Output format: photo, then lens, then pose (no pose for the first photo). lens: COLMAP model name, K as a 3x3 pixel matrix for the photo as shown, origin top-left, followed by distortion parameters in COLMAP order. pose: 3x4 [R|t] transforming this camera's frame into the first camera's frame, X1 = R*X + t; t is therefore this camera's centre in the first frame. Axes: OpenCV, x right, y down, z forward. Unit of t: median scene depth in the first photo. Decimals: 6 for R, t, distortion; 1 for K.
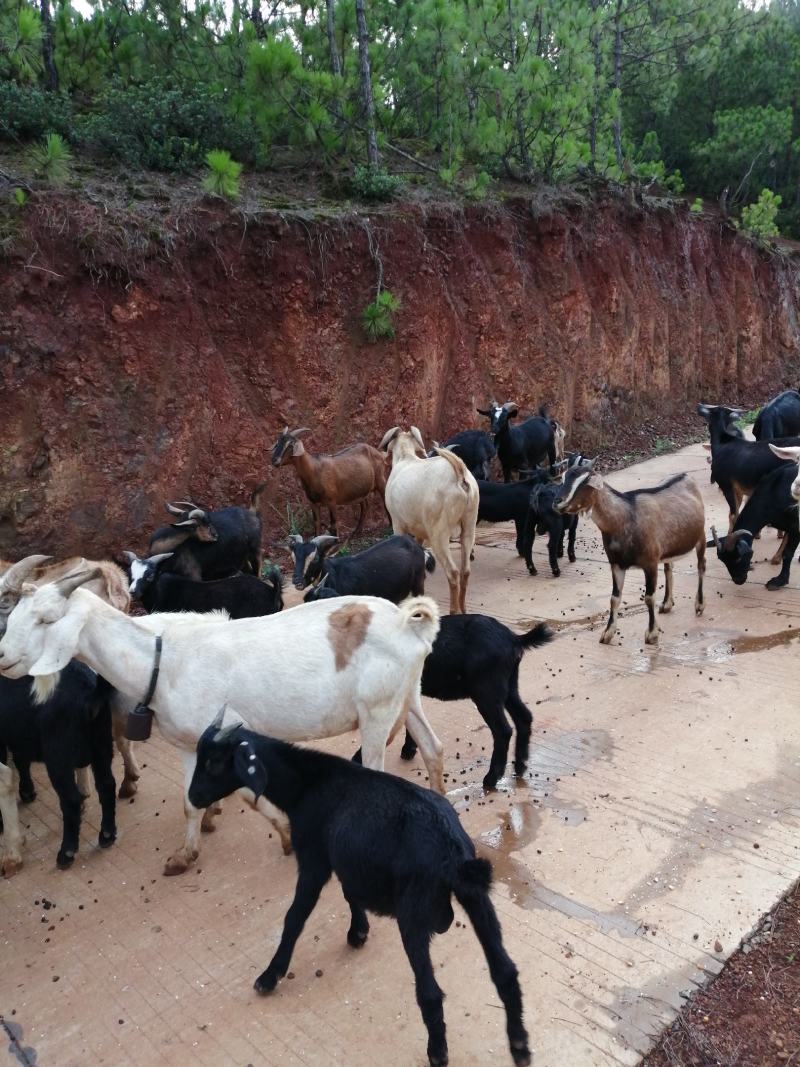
lens RADIAL K [[813.0, 0, 399.5], [0, 813.0, 514.0], [0, 0, 1]] dist [0.021015, -0.007804]
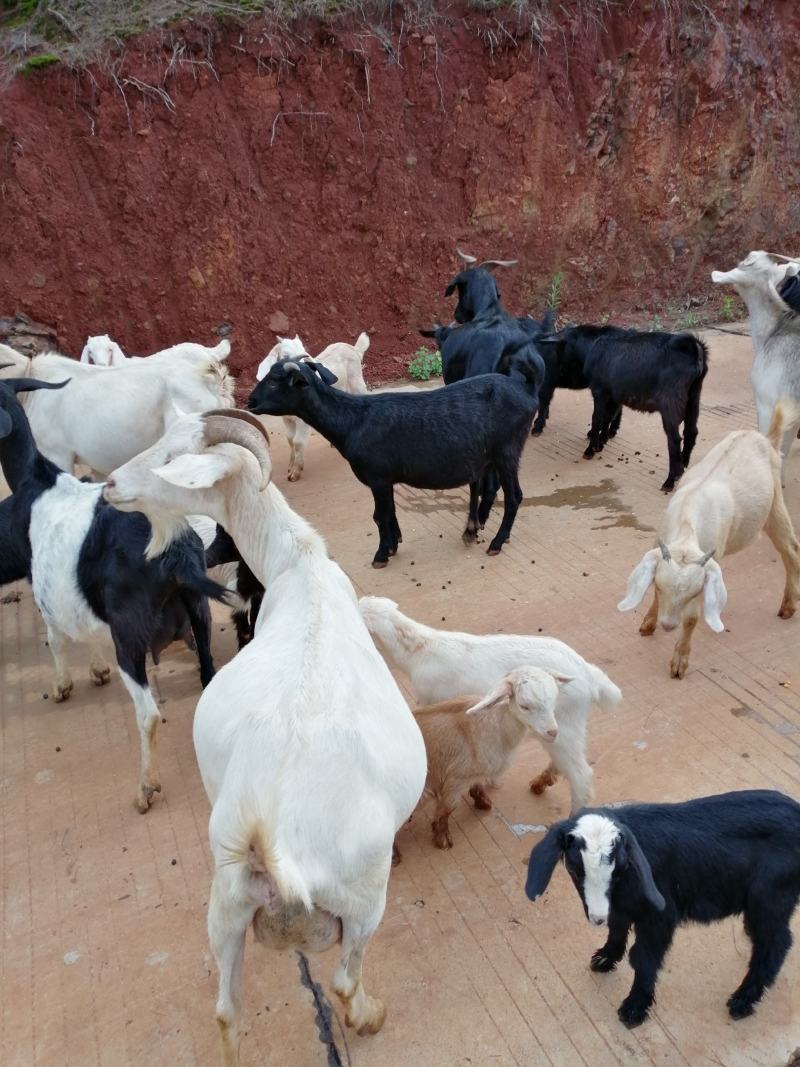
lens RADIAL K [[845.3, 0, 398.7], [0, 845.3, 521.1], [0, 0, 1]] dist [0.012514, -0.005794]
pose [[0.968260, 0.147723, -0.201618, -0.481631], [-0.093693, 0.962352, 0.255147, 0.135577], [0.231718, -0.228159, 0.945648, -0.338976]]
